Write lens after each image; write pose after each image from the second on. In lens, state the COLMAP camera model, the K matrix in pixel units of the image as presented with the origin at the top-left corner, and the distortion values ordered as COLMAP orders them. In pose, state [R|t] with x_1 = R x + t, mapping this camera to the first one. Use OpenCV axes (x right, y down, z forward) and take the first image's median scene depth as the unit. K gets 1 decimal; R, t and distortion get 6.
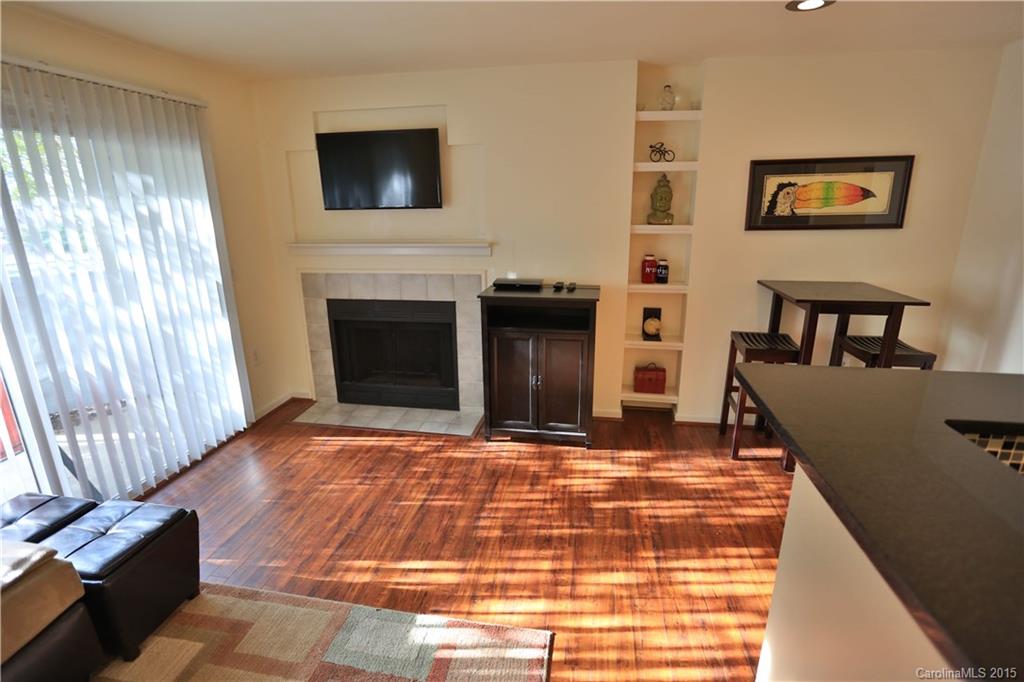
lens RADIAL K [[492.7, 0, 512.0], [0, 492.7, 343.7], [0, 0, 1]] dist [-0.034989, 0.004864]
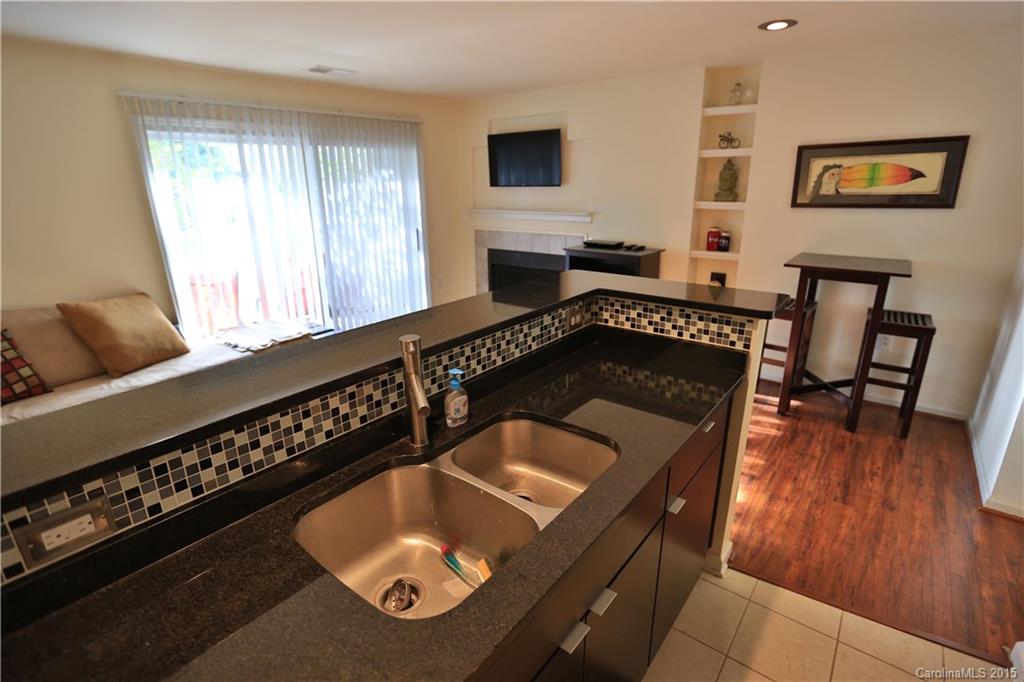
lens RADIAL K [[492.7, 0, 520.2], [0, 492.7, 338.6], [0, 0, 1]] dist [-0.034989, 0.004864]
pose [[0.875323, 0.146127, -0.460931, 0.513017], [-0.134017, 0.989215, 0.059104, 0.091563], [0.464597, 0.010037, 0.885466, -0.306175]]
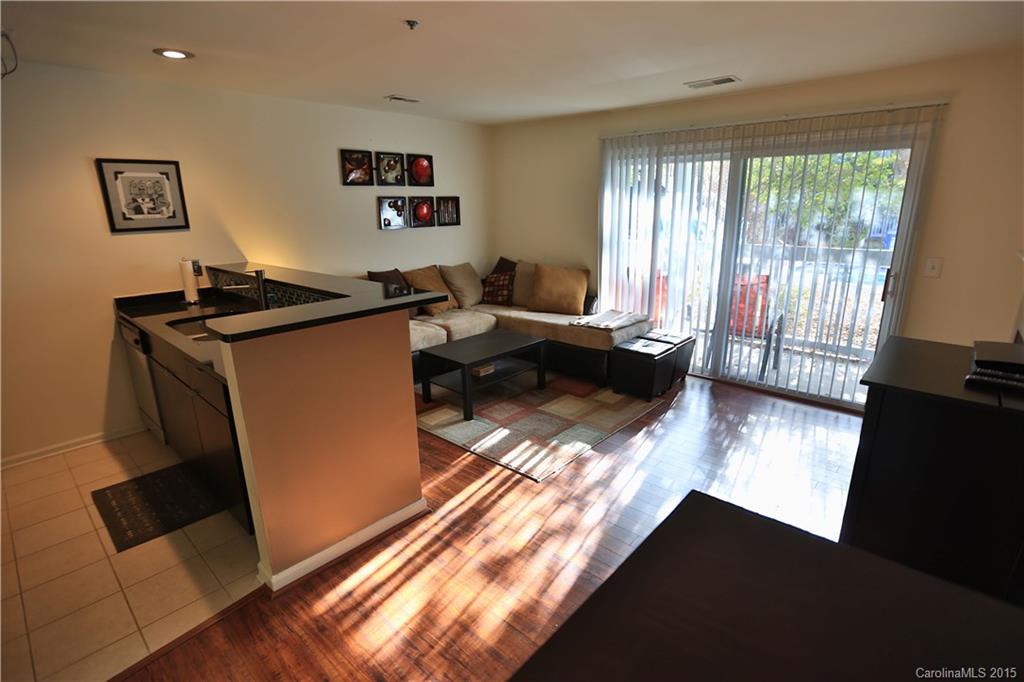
lens RADIAL K [[492.7, 0, 518.4], [0, 492.7, 336.4], [0, 0, 1]] dist [-0.034989, 0.004864]
pose [[-0.541535, 0.237049, -0.806565, 0.773860], [-0.219918, 0.886067, 0.408070, -0.261848], [0.811404, 0.398362, -0.427705, 0.880402]]
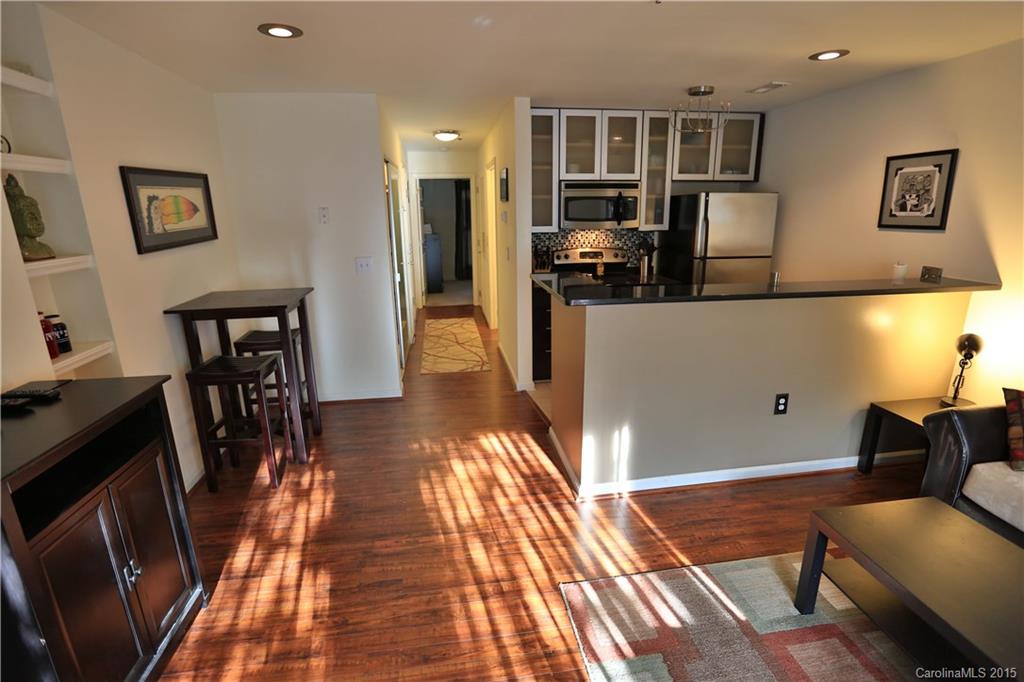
lens RADIAL K [[492.7, 0, 516.2], [0, 492.7, 341.6], [0, 0, 1]] dist [-0.034989, 0.004864]
pose [[-0.313960, -0.231870, 0.920687, -0.492940], [0.282504, 0.902984, 0.323747, -0.192638], [-0.906433, 0.361742, -0.217997, 0.698720]]
